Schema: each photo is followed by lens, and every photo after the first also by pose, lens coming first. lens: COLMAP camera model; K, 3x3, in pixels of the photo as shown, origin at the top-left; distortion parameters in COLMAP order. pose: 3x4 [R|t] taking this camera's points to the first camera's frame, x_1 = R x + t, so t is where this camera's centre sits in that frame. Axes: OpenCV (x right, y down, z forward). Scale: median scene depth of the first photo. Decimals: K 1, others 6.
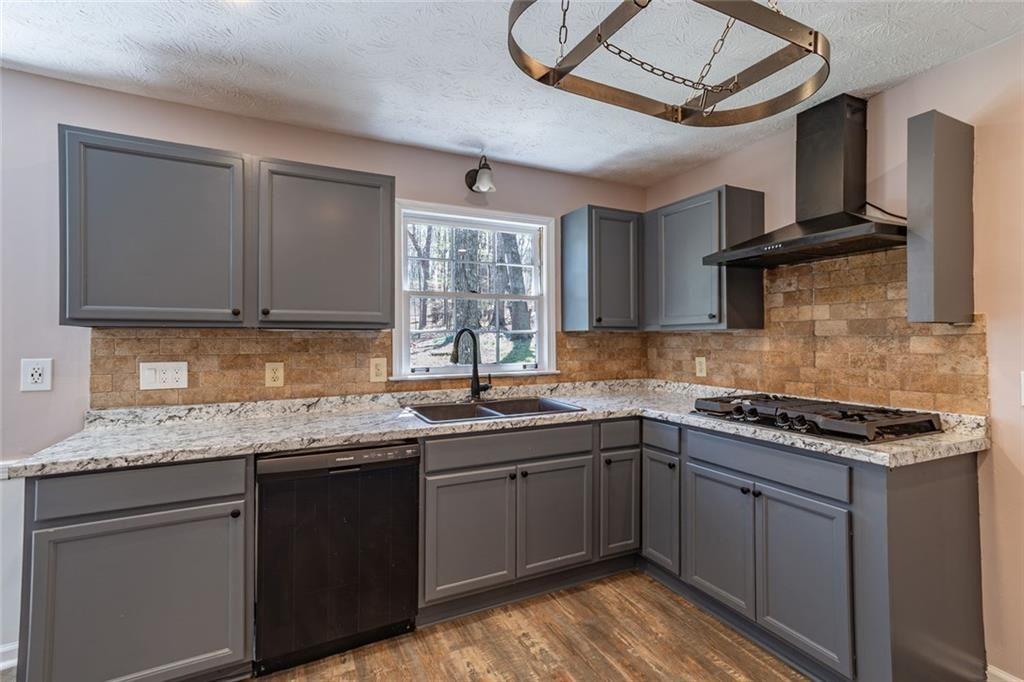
lens RADIAL K [[465.8, 0, 492.1], [0, 465.8, 336.7], [0, 0, 1]] dist [0.018013, 0.000065]
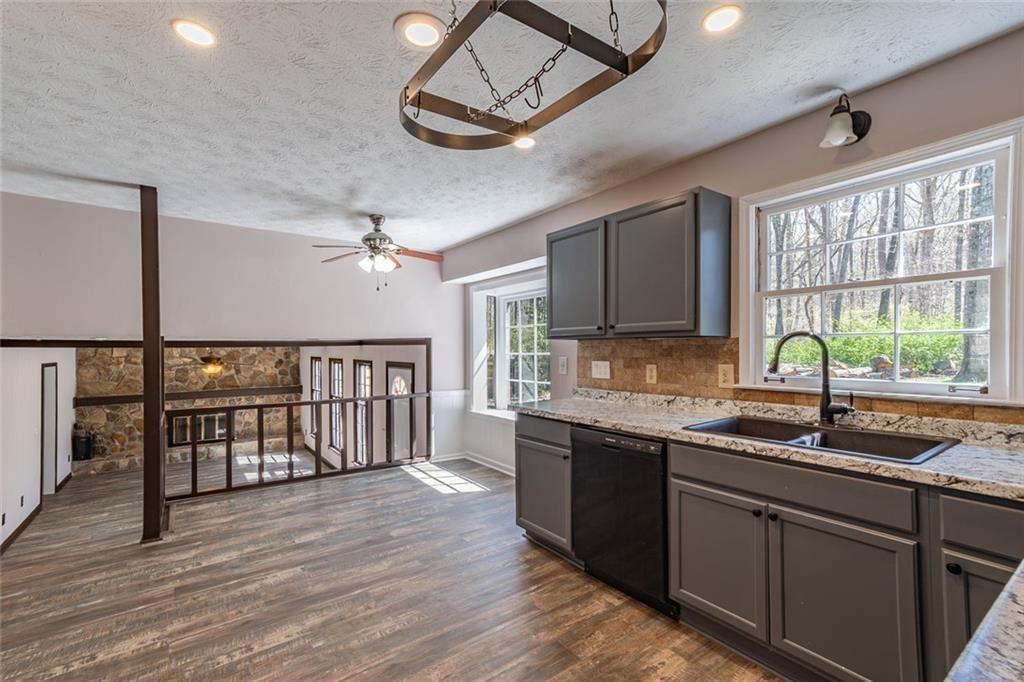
lens RADIAL K [[505.6, 0, 546.8], [0, 505.6, 344.7], [0, 0, 1]] dist [-0.039023, 0.034220]
pose [[0.182949, -0.005521, -0.983107, 0.820564], [0.009917, 0.999944, -0.003770, 0.004319], [0.983072, -0.009060, 0.182993, 0.470239]]
